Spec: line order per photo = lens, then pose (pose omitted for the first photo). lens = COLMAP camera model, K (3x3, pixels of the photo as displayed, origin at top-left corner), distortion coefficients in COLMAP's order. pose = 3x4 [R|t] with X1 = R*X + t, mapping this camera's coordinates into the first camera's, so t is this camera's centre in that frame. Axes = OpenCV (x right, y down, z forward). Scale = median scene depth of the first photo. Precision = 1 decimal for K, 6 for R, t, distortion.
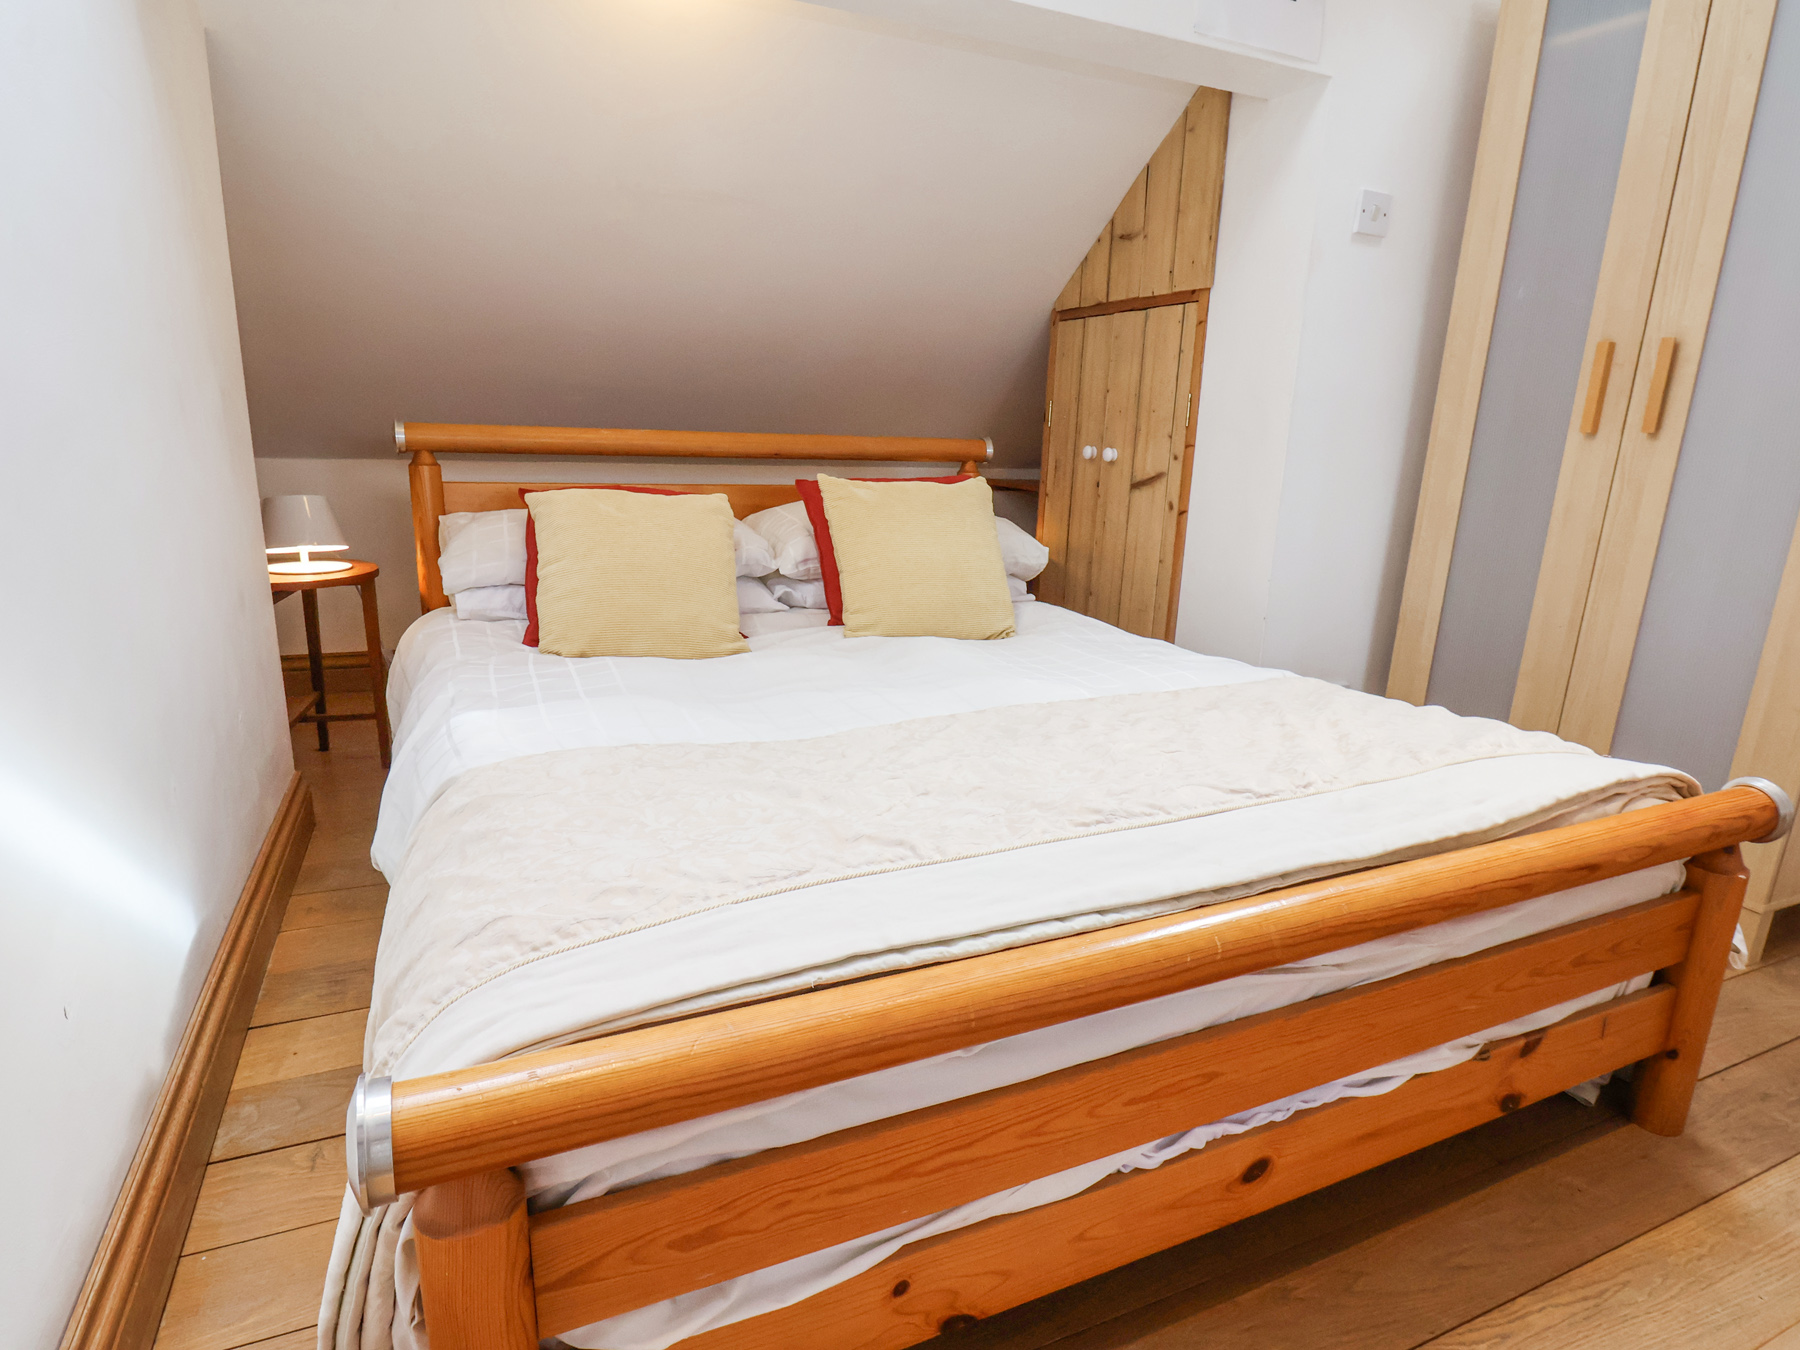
lens RADIAL K [[944.0, 0, 914.1], [0, 944.0, 689.5], [0, 0, 1]] dist [0.001103, -0.012826]
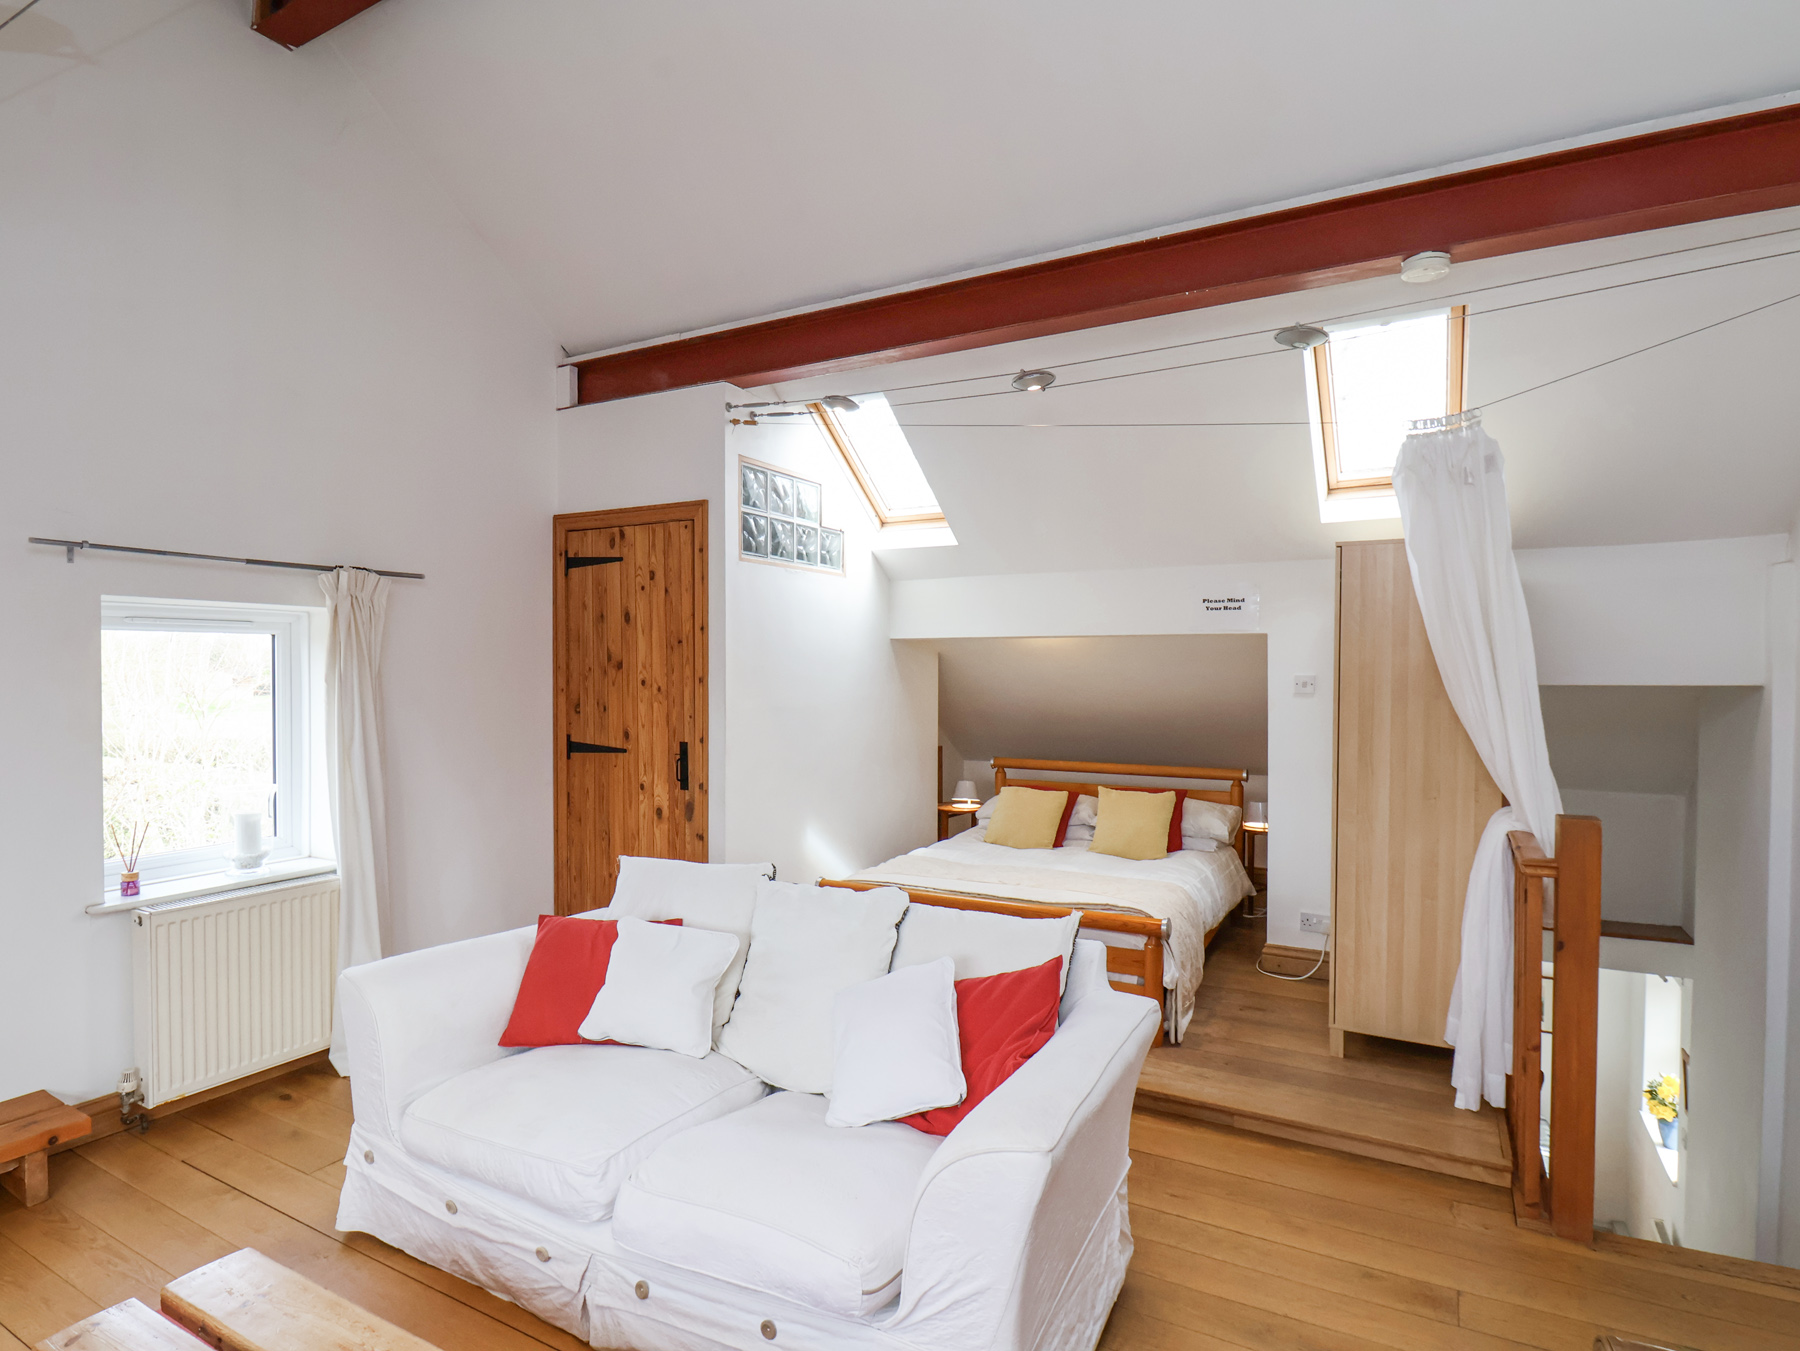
lens RADIAL K [[944.0, 0, 914.1], [0, 944.0, 690.0], [0, 0, 1]] dist [0.001103, -0.012826]
pose [[0.604303, -0.014068, -0.796630, 1.380181], [-0.188106, 0.969061, -0.159805, 0.013863], [0.774231, 0.246422, 0.582960, -0.780955]]
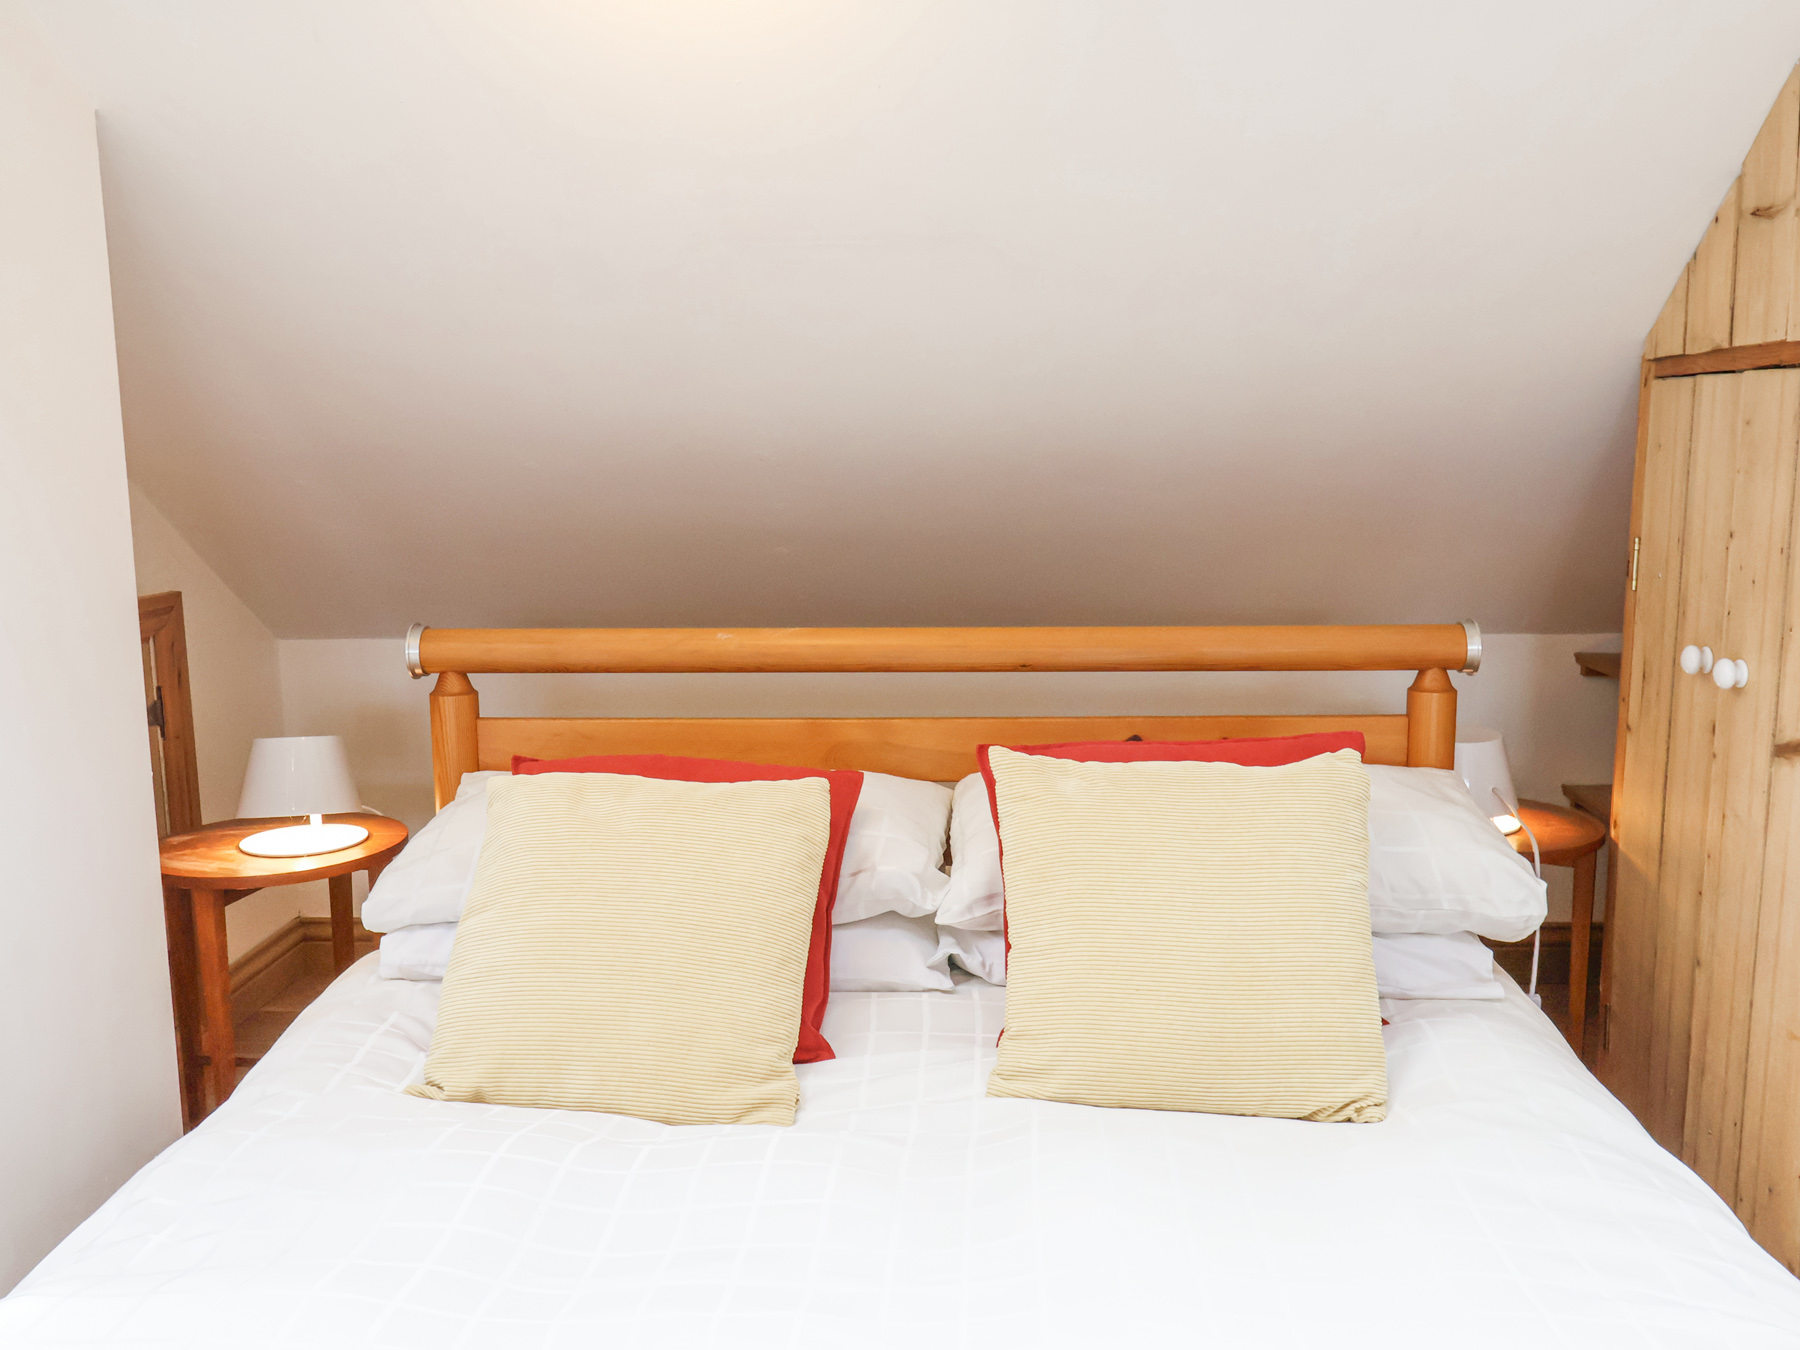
lens RADIAL K [[1497.5, 0, 976.5], [0, 1497.5, 696.5], [0, 0, 1]] dist [0.004391, 0.000602]
pose [[0.899778, 0.035906, -0.434867, 0.211060], [-0.082902, 0.992523, -0.089581, -0.155596], [0.428399, 0.116655, 0.896028, 0.221763]]
